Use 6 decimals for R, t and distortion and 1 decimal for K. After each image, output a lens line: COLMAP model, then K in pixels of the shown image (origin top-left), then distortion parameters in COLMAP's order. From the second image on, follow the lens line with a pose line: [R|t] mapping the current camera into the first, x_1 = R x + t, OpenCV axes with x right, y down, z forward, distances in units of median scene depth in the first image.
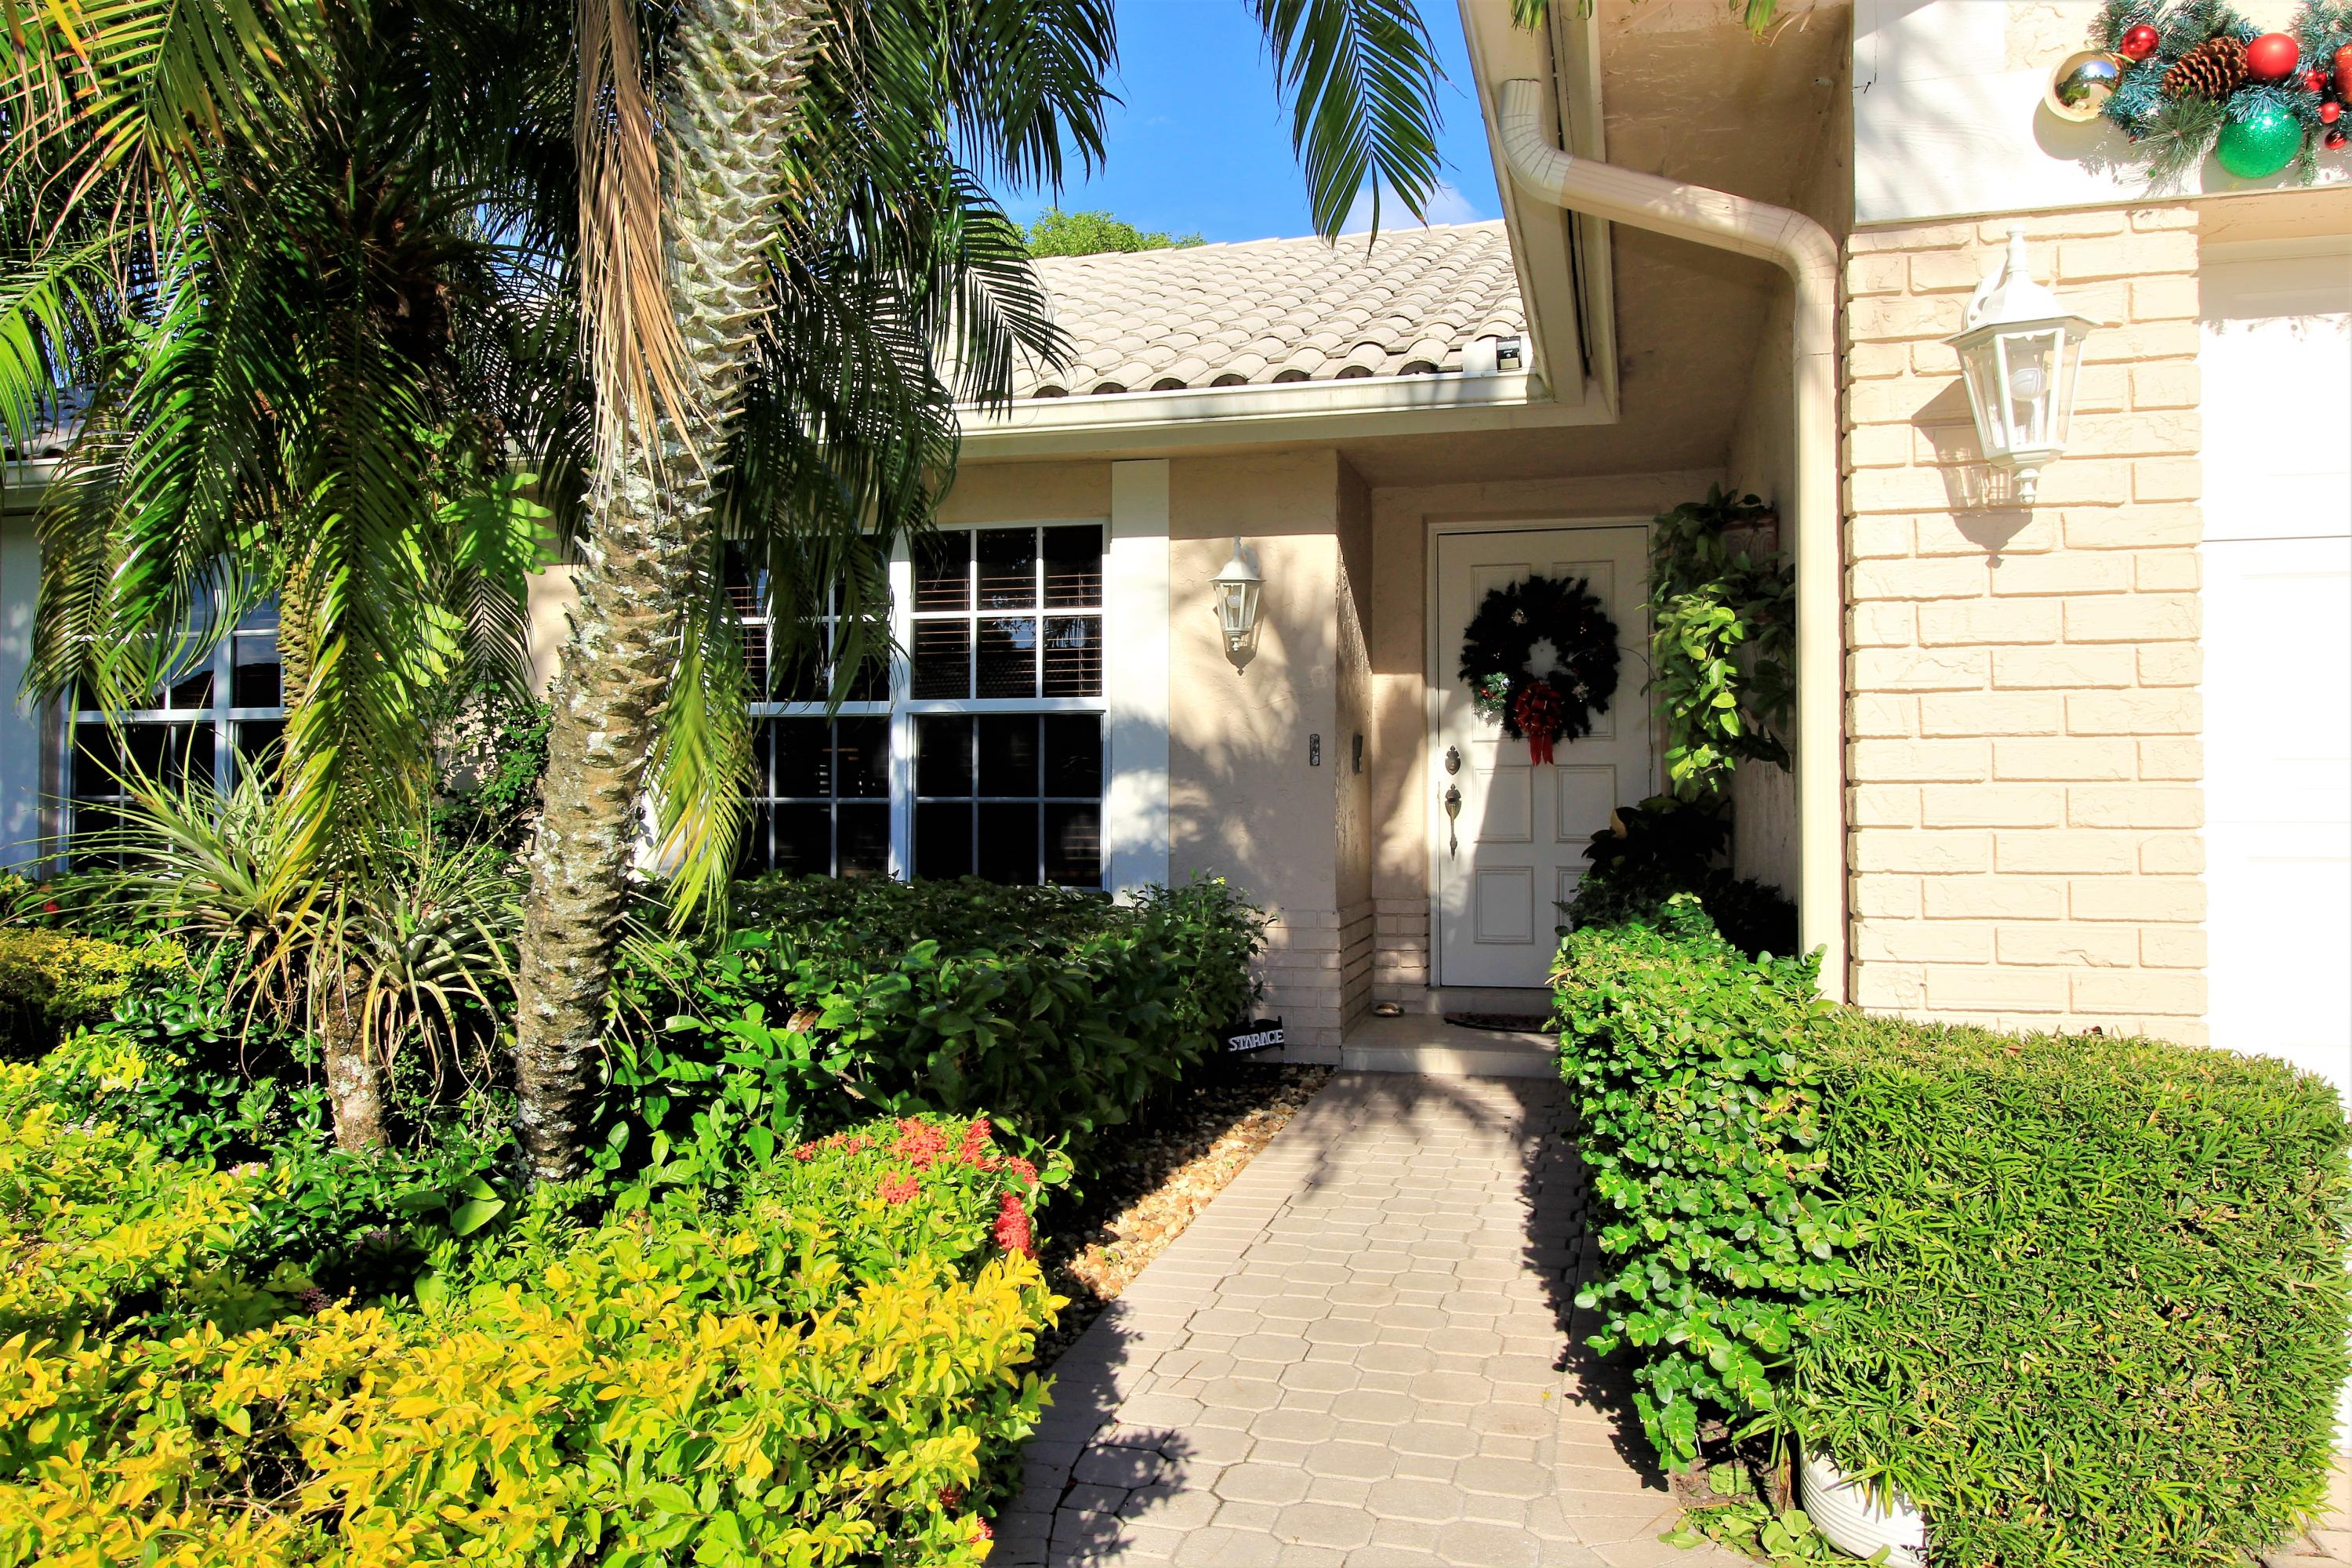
lens RADIAL K [[1743.3, 0, 1176.0], [0, 1743.3, 784.0], [0, 0, 1]] dist [-0.000145, 0.000002]
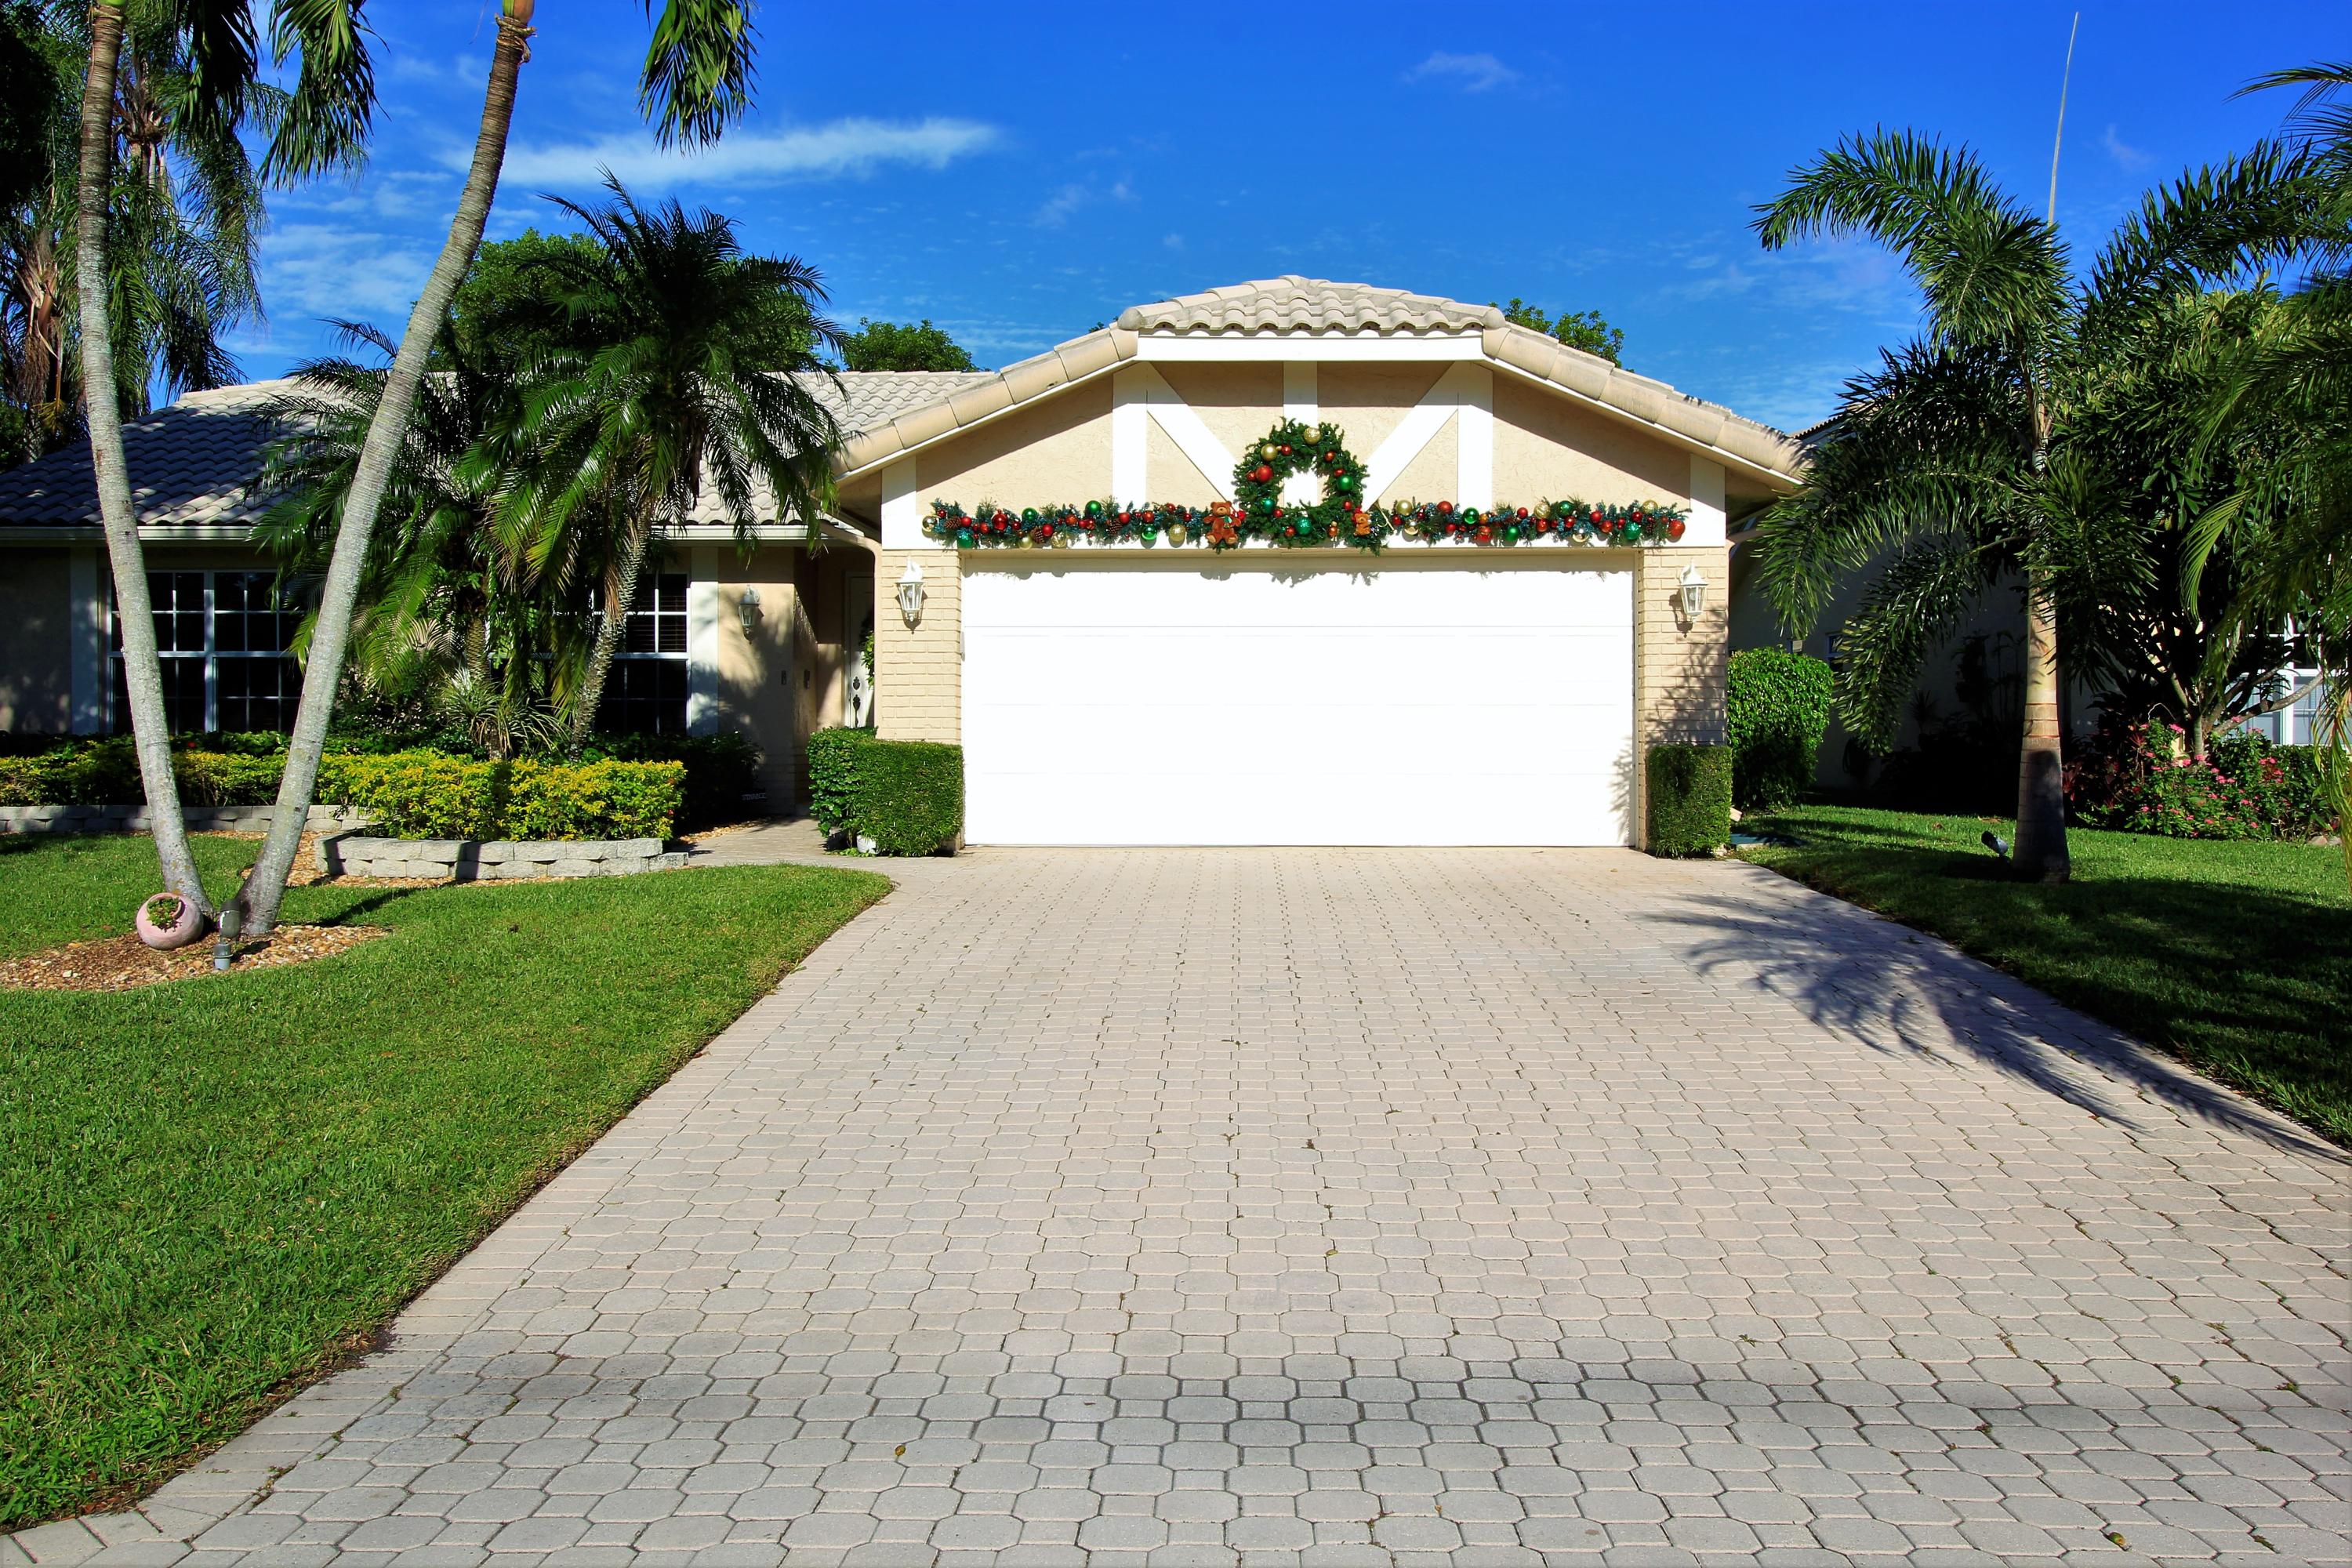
lens RADIAL K [[1957.2, 0, 1176.0], [0, 1957.2, 784.0], [0, 0, 1]] dist [0.000925, 0.000268]
pose [[0.977304, 0.006206, 0.211753, 0.088570], [-0.011603, 0.999639, 0.024252, 0.110160], [-0.211525, -0.026159, 0.977022, -3.581600]]
